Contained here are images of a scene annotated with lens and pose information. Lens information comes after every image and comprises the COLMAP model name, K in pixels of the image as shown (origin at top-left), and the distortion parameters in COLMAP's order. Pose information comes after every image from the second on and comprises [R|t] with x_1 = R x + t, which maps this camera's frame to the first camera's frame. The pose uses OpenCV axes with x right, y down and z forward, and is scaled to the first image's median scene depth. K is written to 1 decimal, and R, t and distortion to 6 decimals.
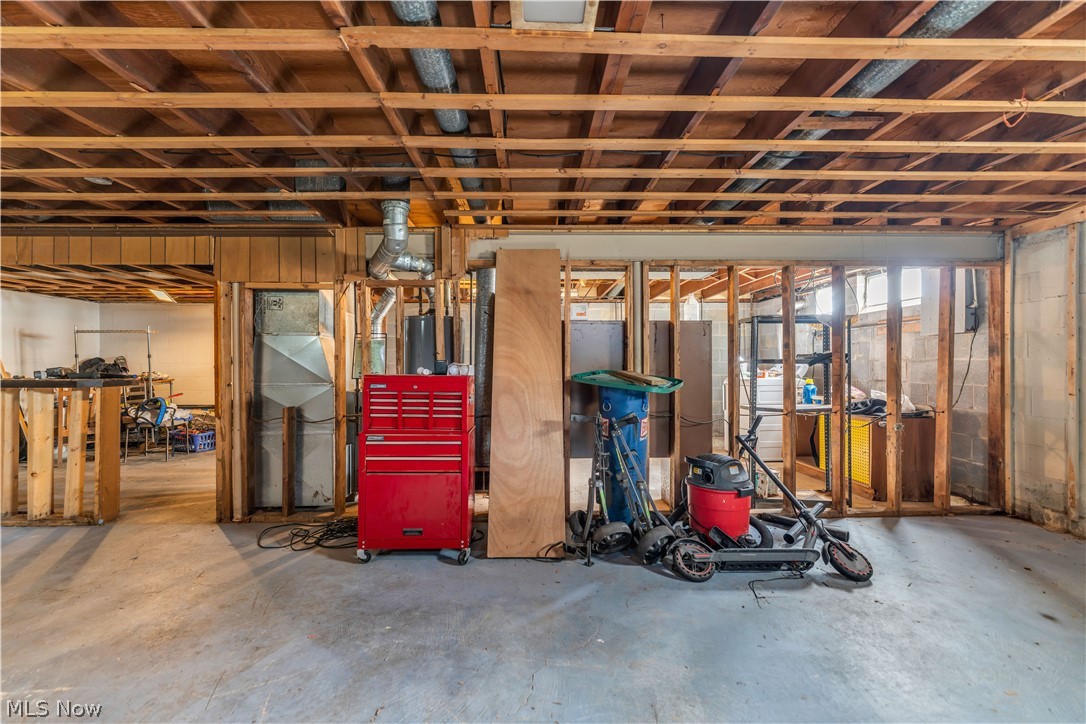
lens RADIAL K [[433.3, 0, 531.3], [0, 433.3, 362.2], [0, 0, 1]] dist [-0.000595, -0.000246]
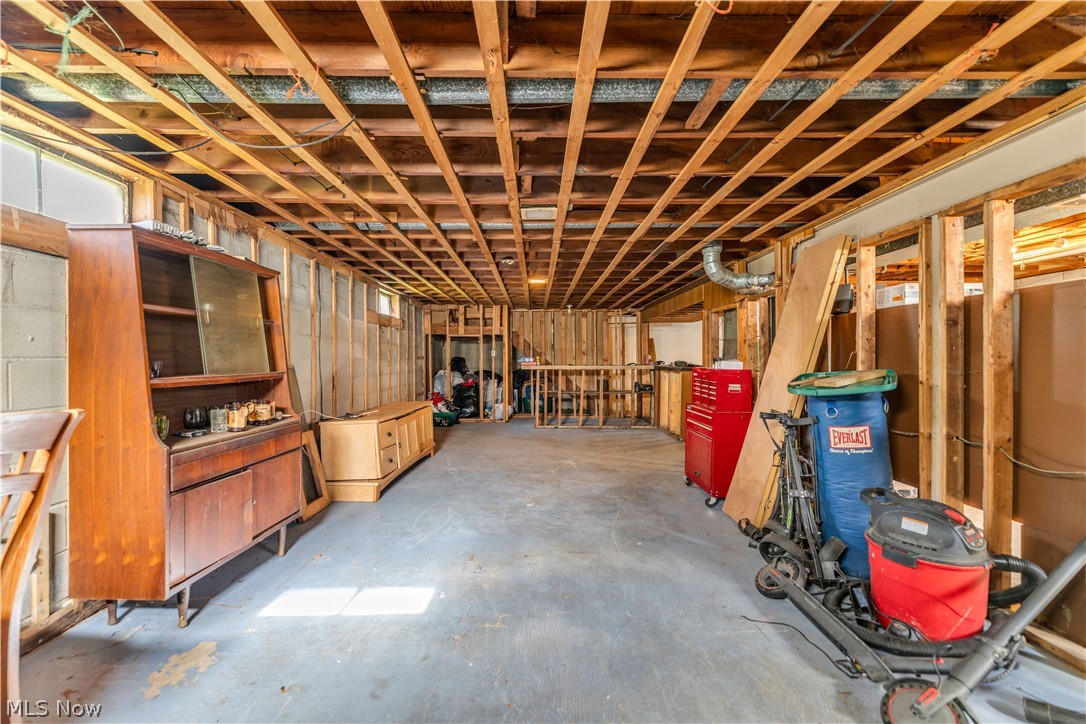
lens RADIAL K [[433.3, 0, 531.3], [0, 433.3, 362.2], [0, 0, 1]] dist [-0.000595, -0.000246]
pose [[-0.017768, 0.012289, -0.999767, 1.046662], [-0.006310, 0.999903, 0.012402, -0.001536], [0.999822, 0.006529, -0.017689, 0.407643]]
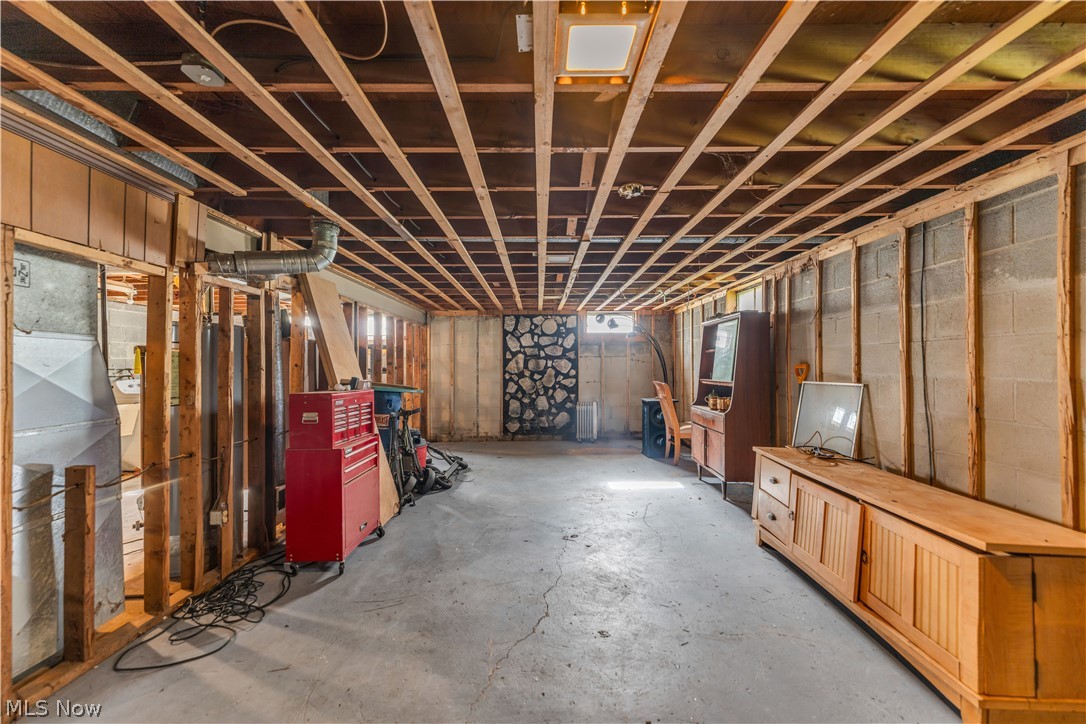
lens RADIAL K [[451.9, 0, 543.0], [0, 451.9, 362.0], [0, 0, 1]] dist [0.000312, 0.000035]
pose [[0.006415, 0.011728, 0.999911, -1.285988], [0.014367, 0.999827, -0.011819, -0.015254], [-0.999876, 0.014441, 0.006245, 0.449397]]
